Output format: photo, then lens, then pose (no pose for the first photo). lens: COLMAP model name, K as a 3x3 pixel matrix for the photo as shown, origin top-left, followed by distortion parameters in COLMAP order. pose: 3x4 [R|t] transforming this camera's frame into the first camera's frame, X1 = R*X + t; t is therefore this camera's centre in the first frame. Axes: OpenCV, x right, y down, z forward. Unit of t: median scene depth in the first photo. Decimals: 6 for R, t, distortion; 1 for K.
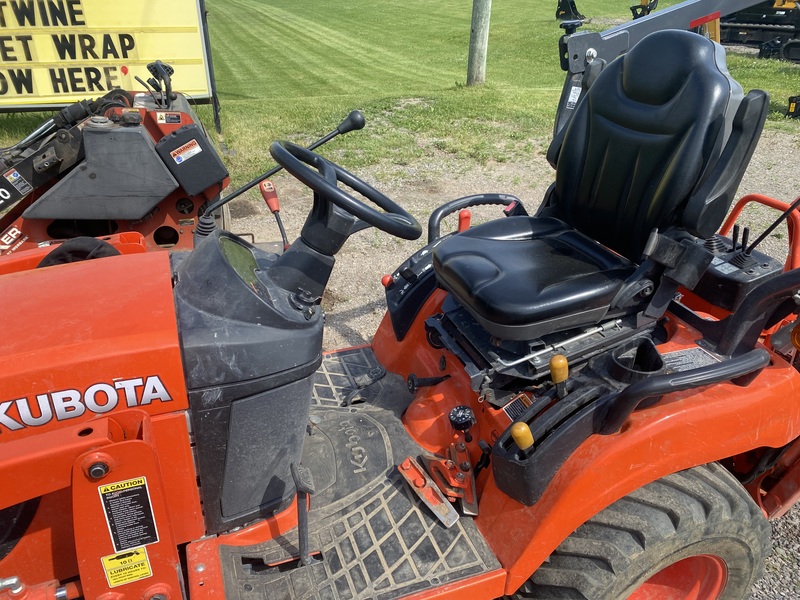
lens RADIAL K [[602.3, 0, 400.0], [0, 602.3, 300.0], [0, 0, 1]] dist [0.008098, -0.006743]
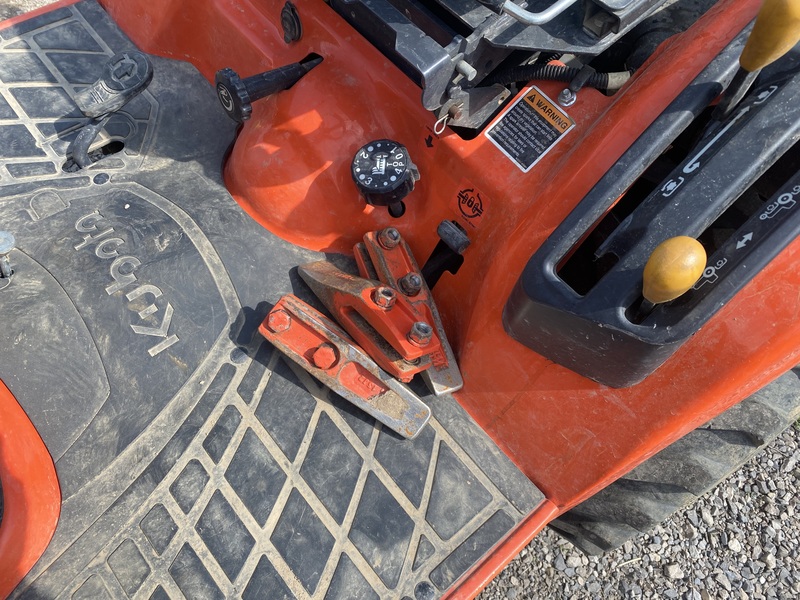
lens RADIAL K [[602.3, 0, 400.0], [0, 602.3, 300.0], [0, 0, 1]] dist [0.008098, -0.006743]
pose [[0.935479, -0.261417, 0.237782, -0.005713], [0.084849, 0.819350, 0.566980, 0.040430], [-0.343045, -0.510222, 0.788666, 0.670999]]
